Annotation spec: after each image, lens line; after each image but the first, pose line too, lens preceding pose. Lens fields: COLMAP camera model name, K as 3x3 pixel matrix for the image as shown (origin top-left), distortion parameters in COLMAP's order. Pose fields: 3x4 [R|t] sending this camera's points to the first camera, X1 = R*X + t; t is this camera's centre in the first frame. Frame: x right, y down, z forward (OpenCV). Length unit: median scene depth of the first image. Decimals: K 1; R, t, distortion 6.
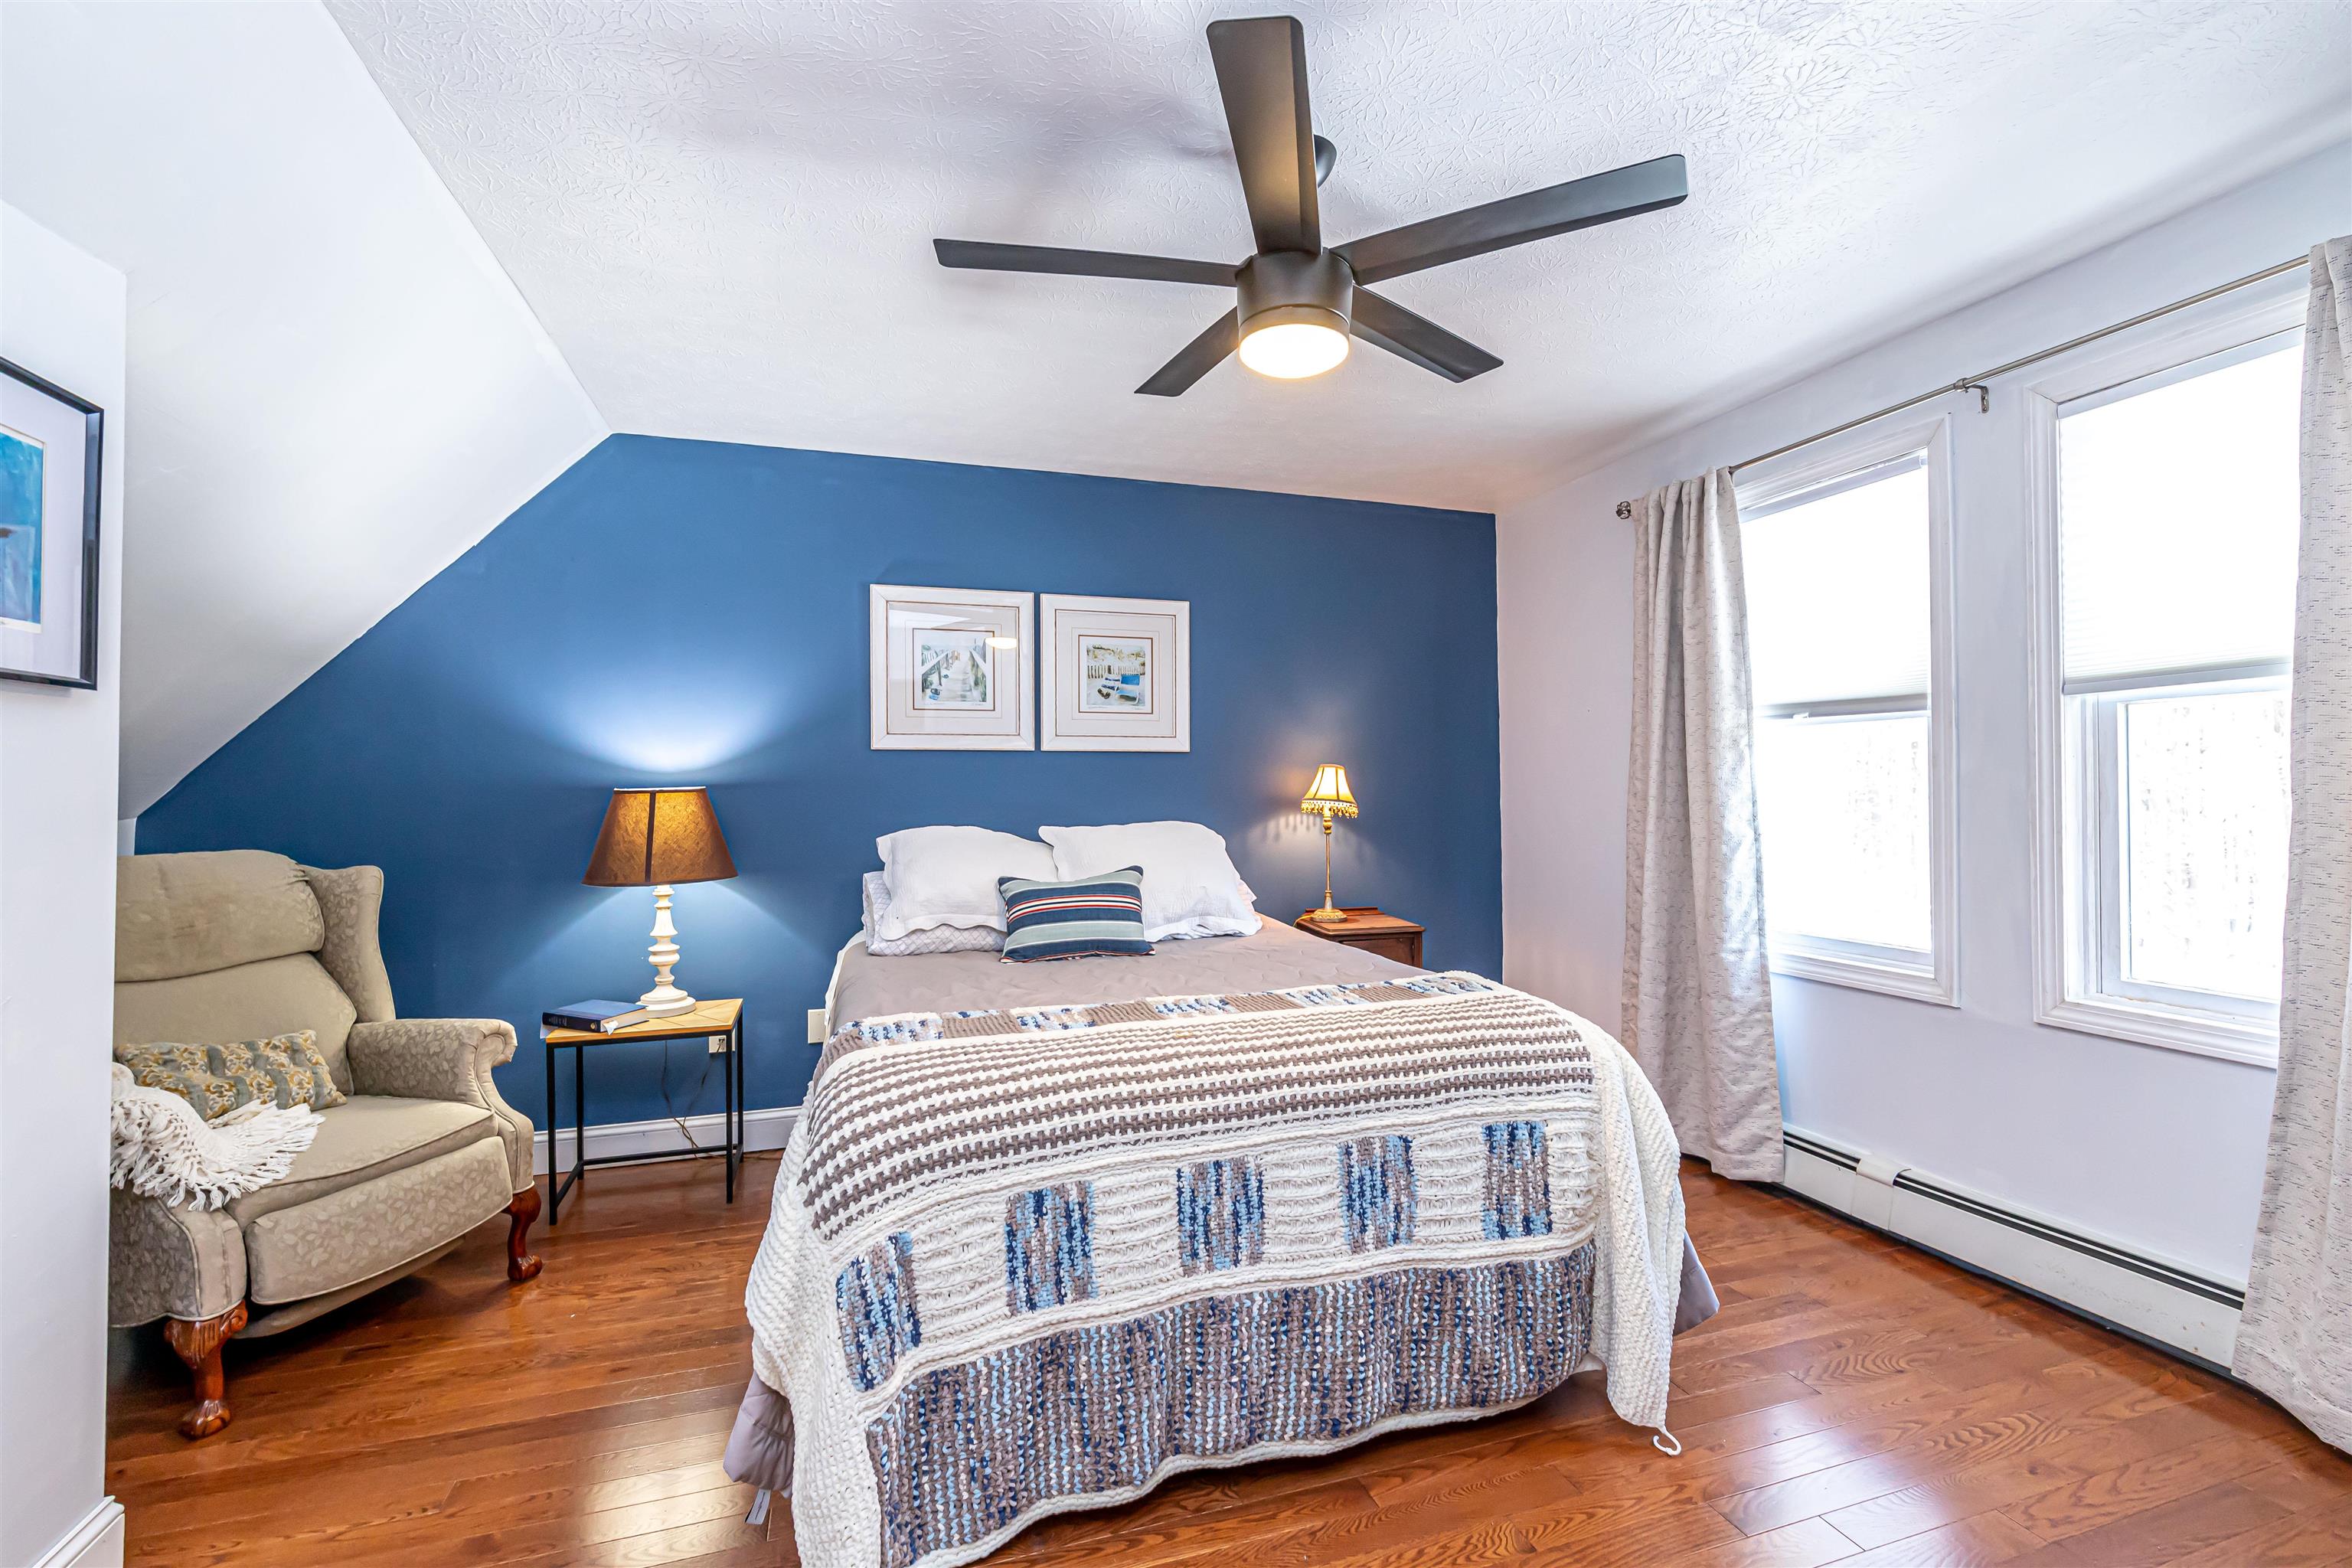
lens RADIAL K [[1023.8, 0, 1187.8], [0, 1023.8, 783.5], [0, 0, 1]] dist [0.005120, -0.001624]
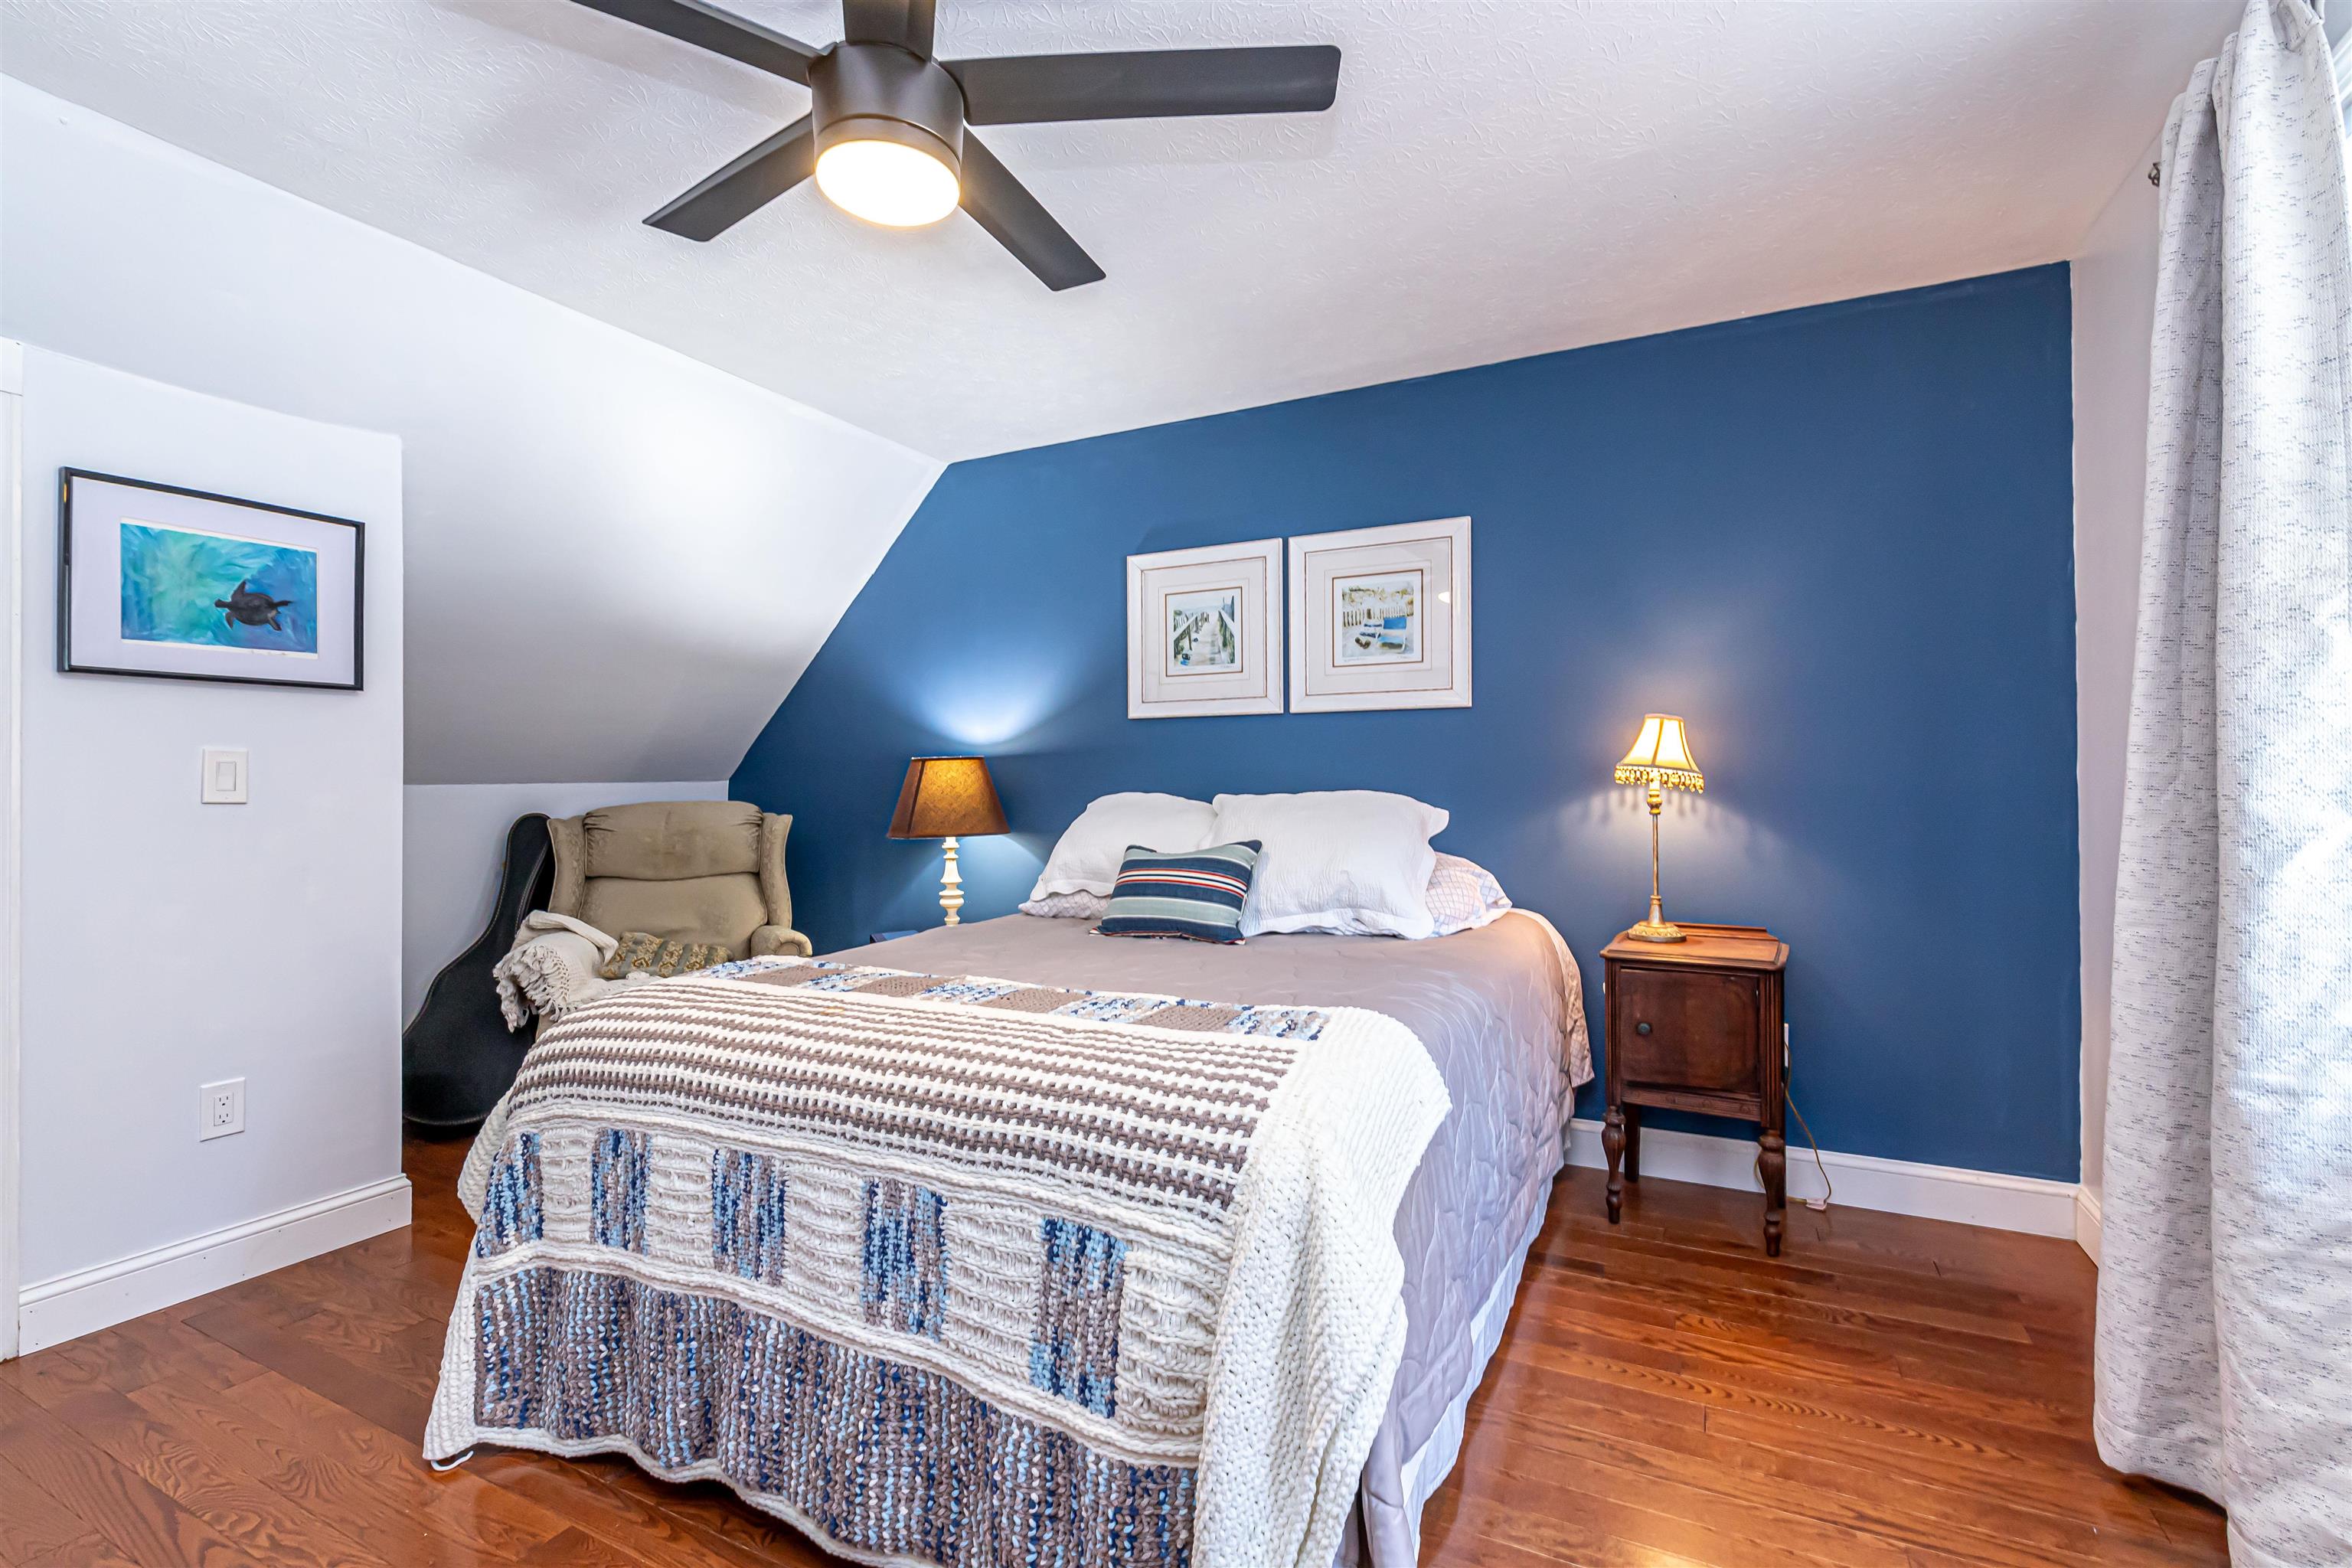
lens RADIAL K [[1018.9, 0, 1176.0], [0, 1018.9, 784.0], [0, 0, 1]] dist [0.000860, -0.000071]
pose [[0.708148, 0.003020, -0.706058, 0.826244], [0.005598, 0.999935, 0.009892, 0.041199], [0.706042, -0.010958, 0.708085, 0.587702]]
